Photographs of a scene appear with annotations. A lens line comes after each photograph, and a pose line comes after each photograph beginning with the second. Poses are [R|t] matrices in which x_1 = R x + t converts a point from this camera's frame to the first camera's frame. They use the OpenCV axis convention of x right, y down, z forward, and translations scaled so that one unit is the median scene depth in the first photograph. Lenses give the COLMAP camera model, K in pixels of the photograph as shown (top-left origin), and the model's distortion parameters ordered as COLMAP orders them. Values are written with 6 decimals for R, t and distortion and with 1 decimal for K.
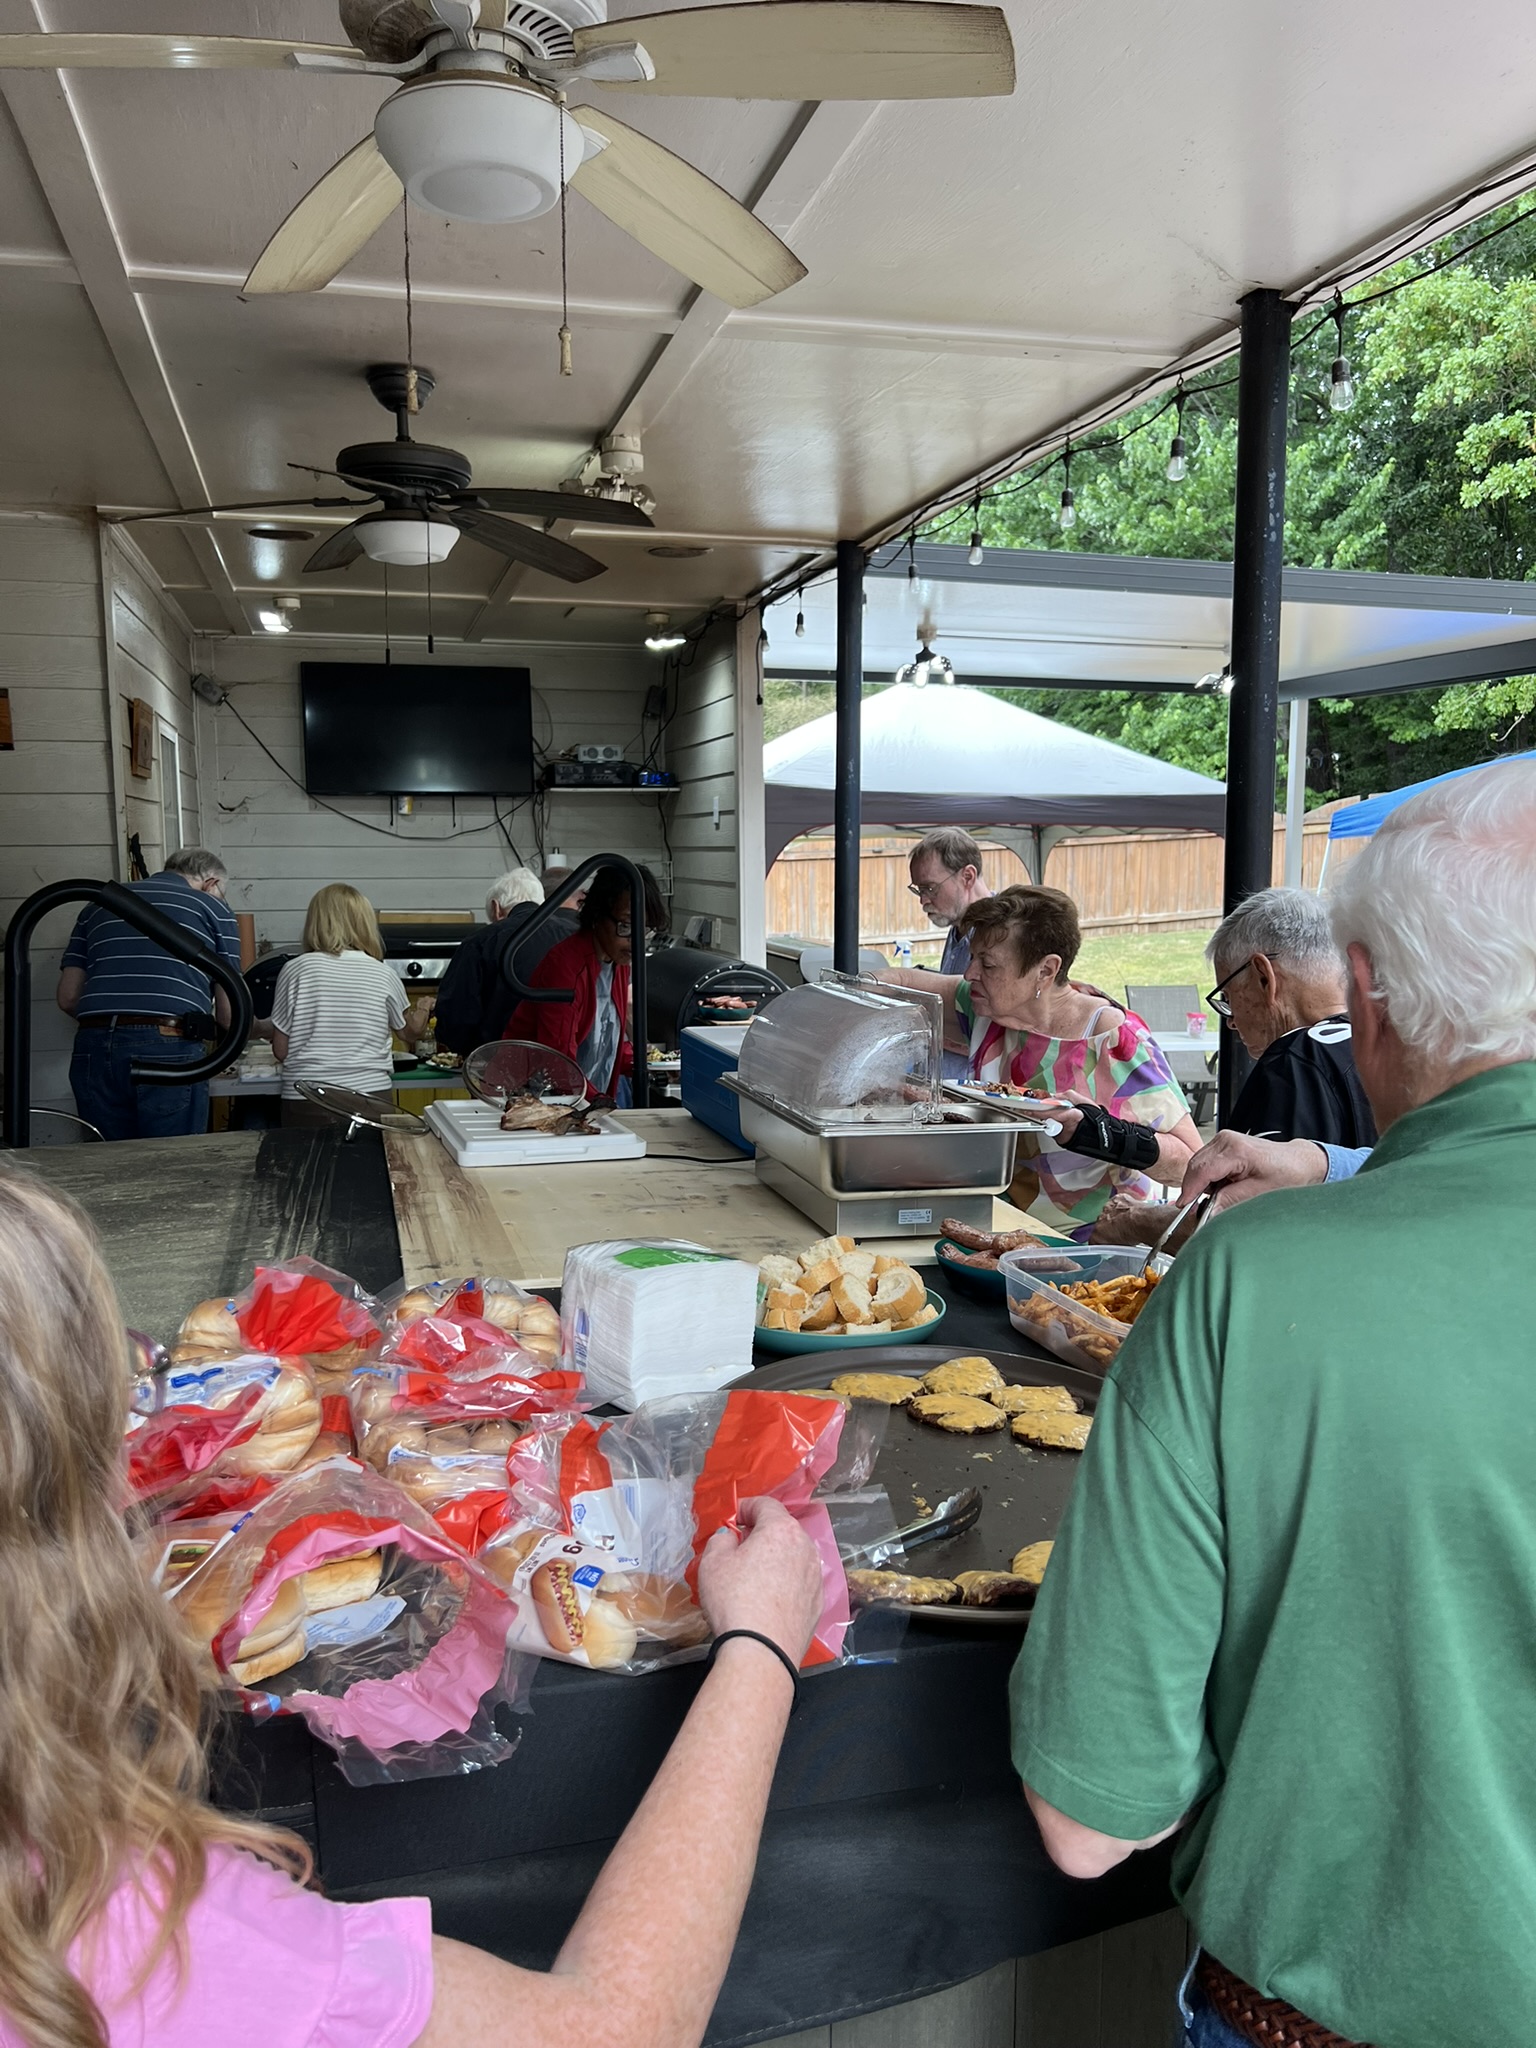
lens RADIAL K [[1541.1, 0, 768.0], [0, 1541.1, 1027.2], [0, 0, 1]] dist [0.008126, -0.014541]
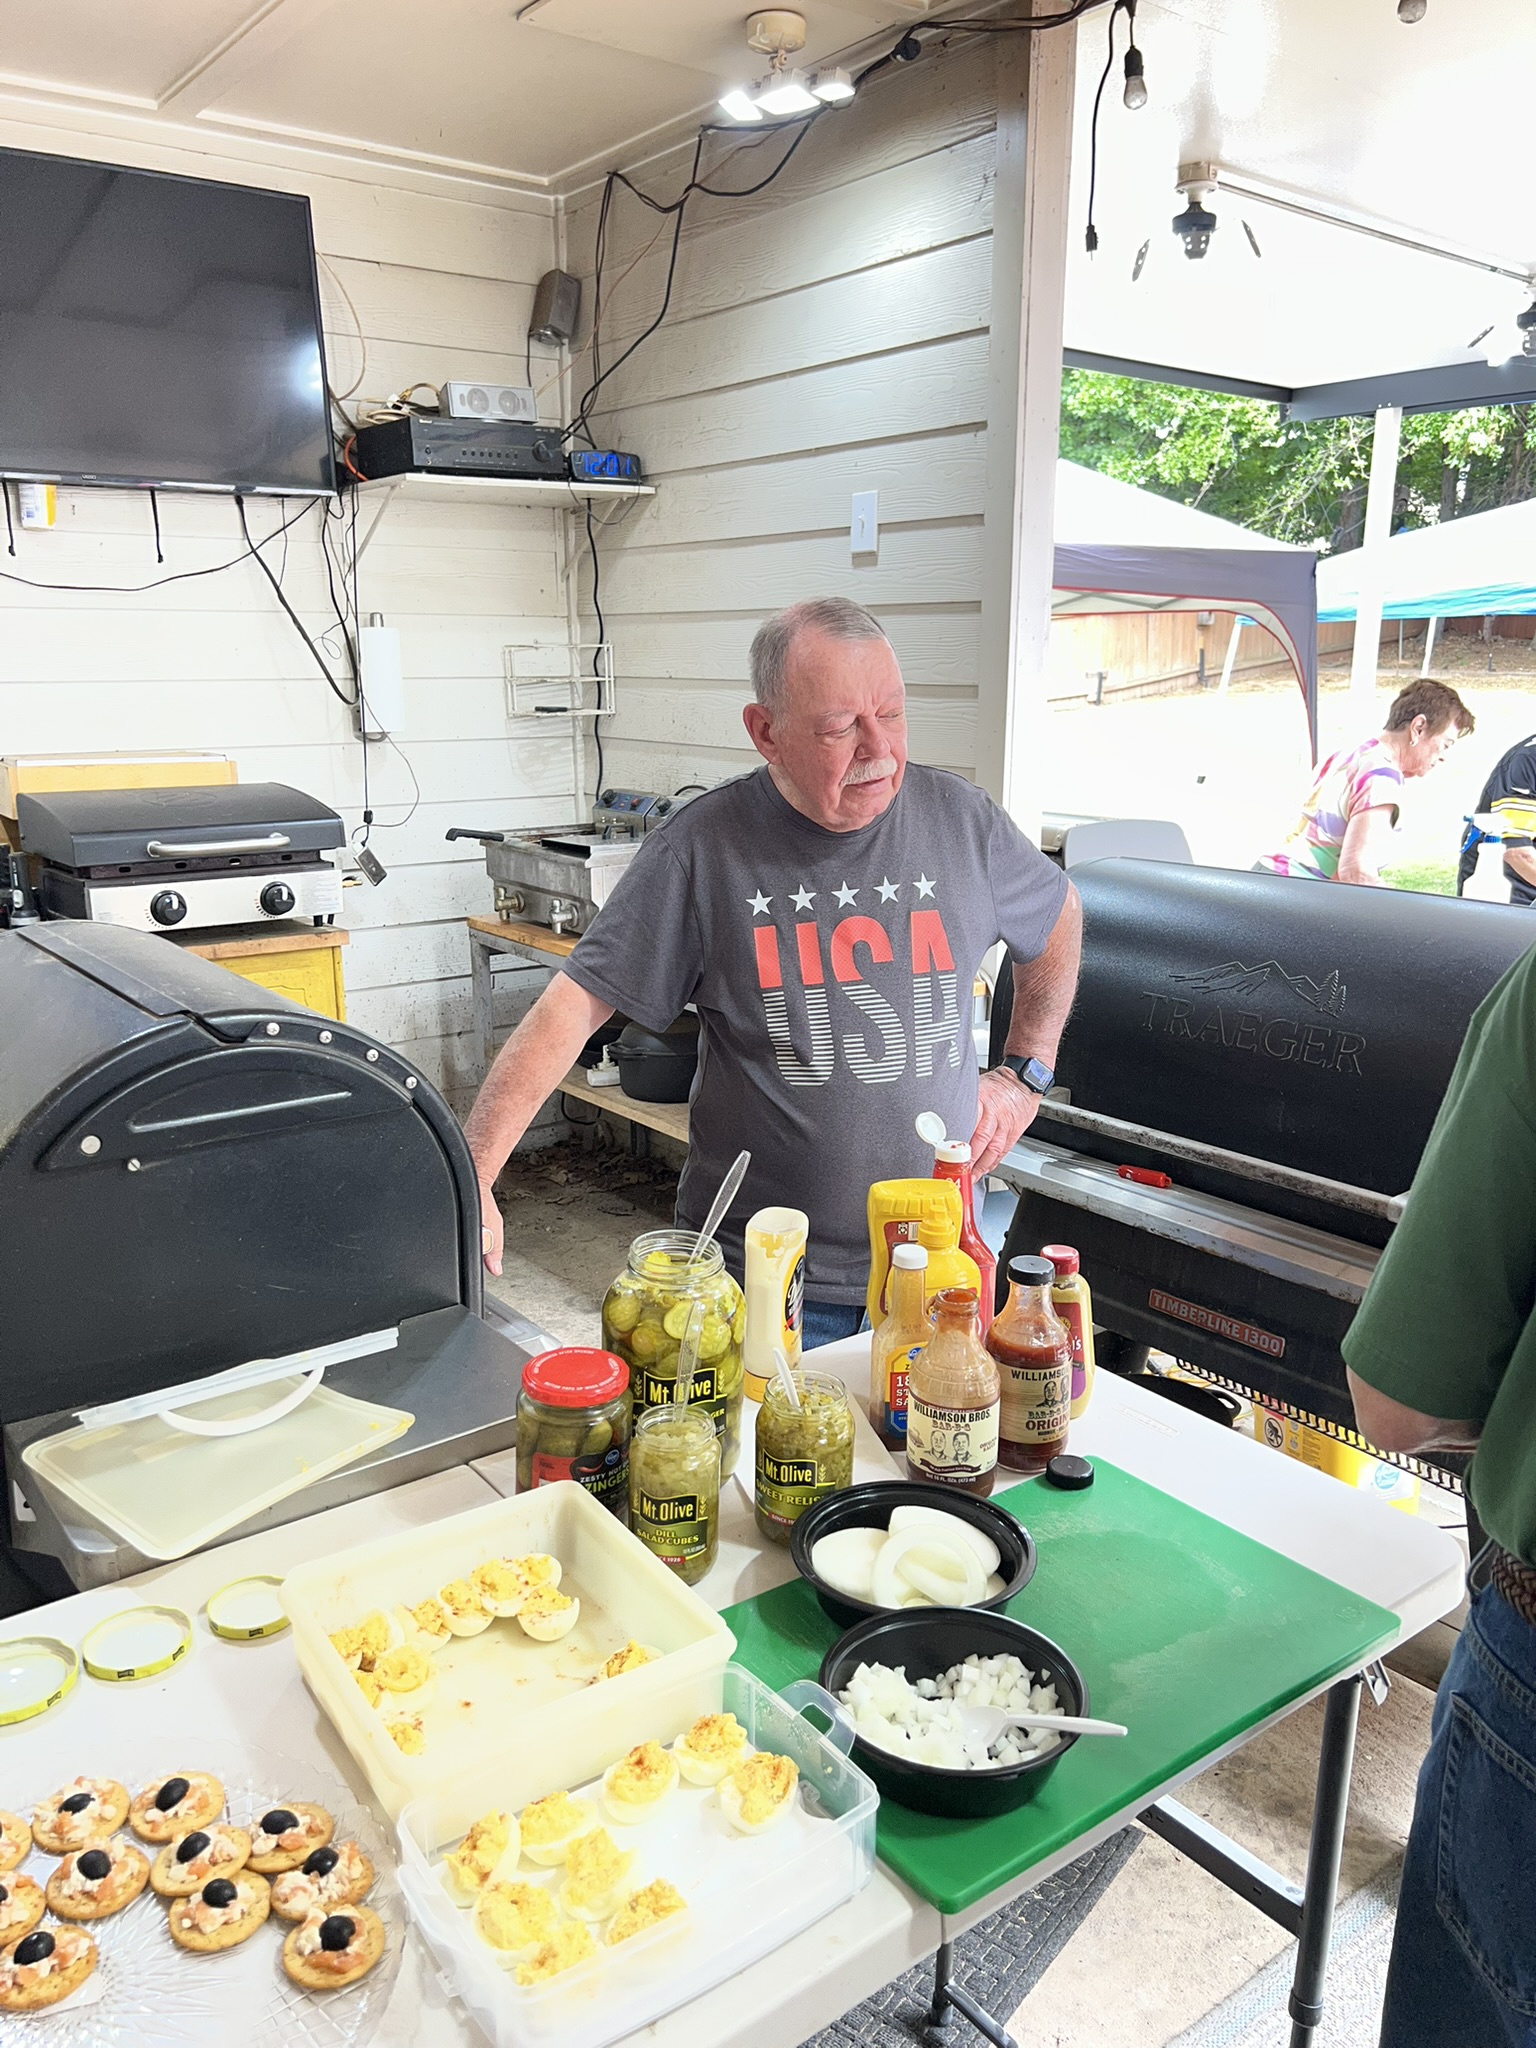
lens RADIAL K [[1541.1, 0, 766.7], [0, 1541.1, 1020.5], [0, 0, 1]] dist [0.008126, -0.014541]
pose [[0.931106, -0.085141, 0.354674, -0.212232], [0.042440, 0.991059, 0.126491, -0.048982], [-0.362272, -0.102724, 0.926394, 0.522534]]
